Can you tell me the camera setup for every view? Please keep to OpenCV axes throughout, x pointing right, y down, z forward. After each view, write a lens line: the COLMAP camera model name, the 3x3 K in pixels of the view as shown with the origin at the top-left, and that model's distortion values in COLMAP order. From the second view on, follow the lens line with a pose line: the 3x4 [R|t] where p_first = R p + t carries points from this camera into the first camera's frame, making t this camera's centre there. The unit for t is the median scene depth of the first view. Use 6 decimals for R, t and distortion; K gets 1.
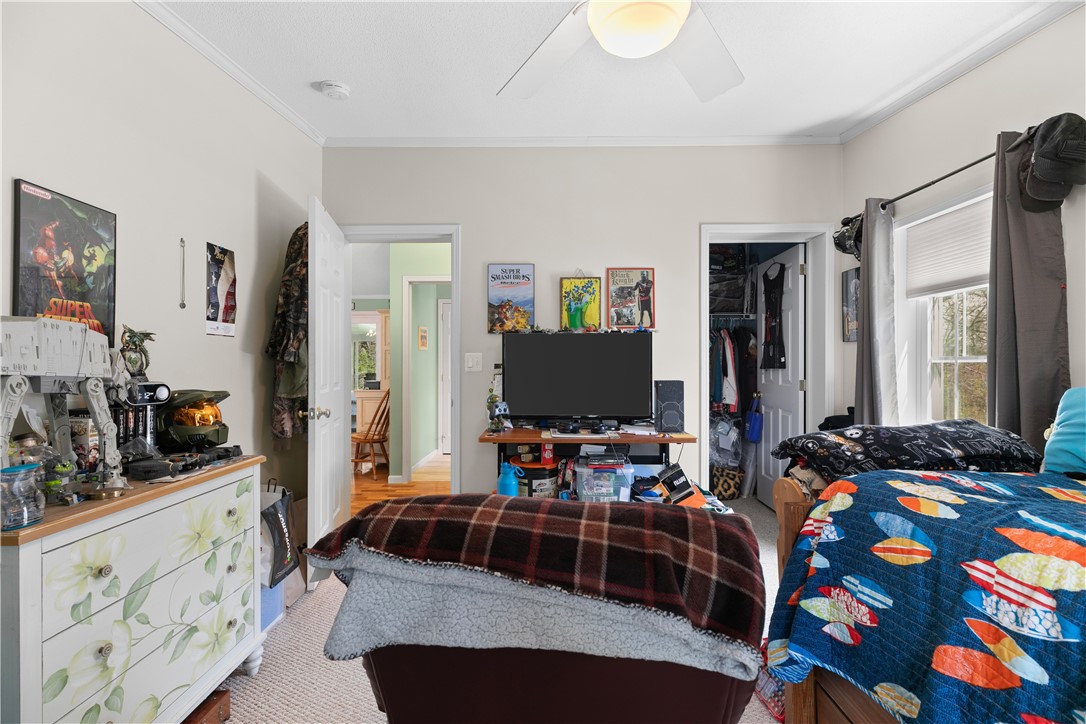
lens RADIAL K [[488.6, 0, 542.0], [0, 488.6, 364.0], [0, 0, 1]] dist [0.005389, -0.002191]
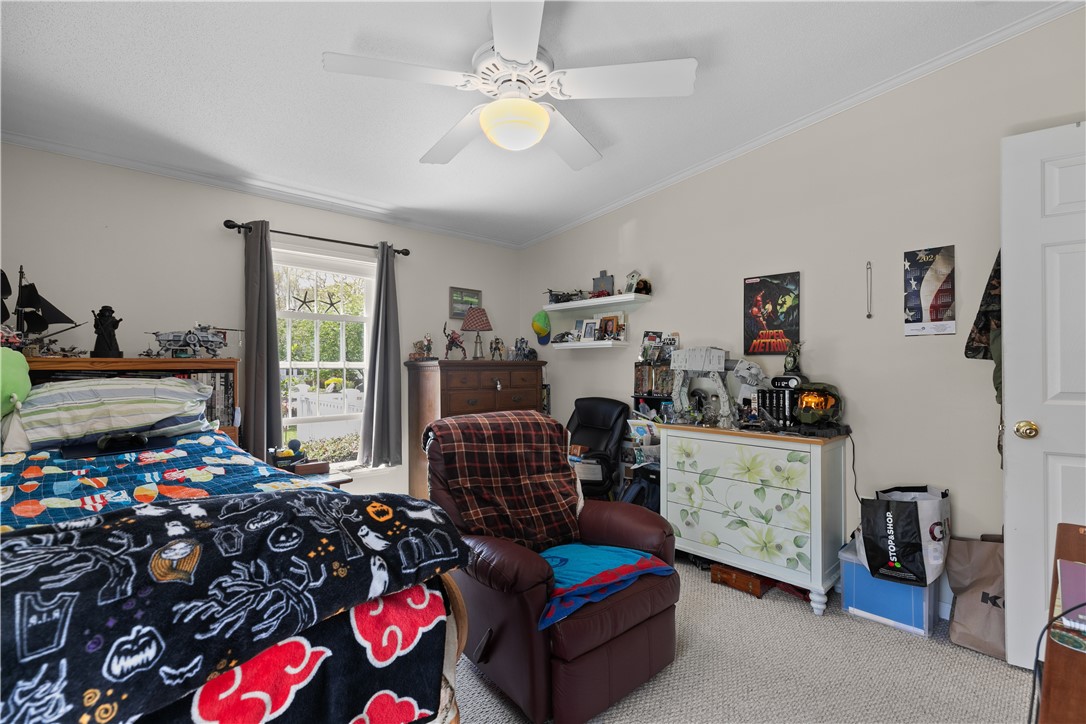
lens RADIAL K [[488.6, 0, 537.5], [0, 488.6, 357.4], [0, 0, 1]] dist [0.005389, -0.002191]
pose [[-0.740142, -0.005182, -0.672431, 0.866446], [0.010362, 0.999764, -0.019110, -0.000673], [0.672371, -0.021112, -0.739913, 1.633274]]
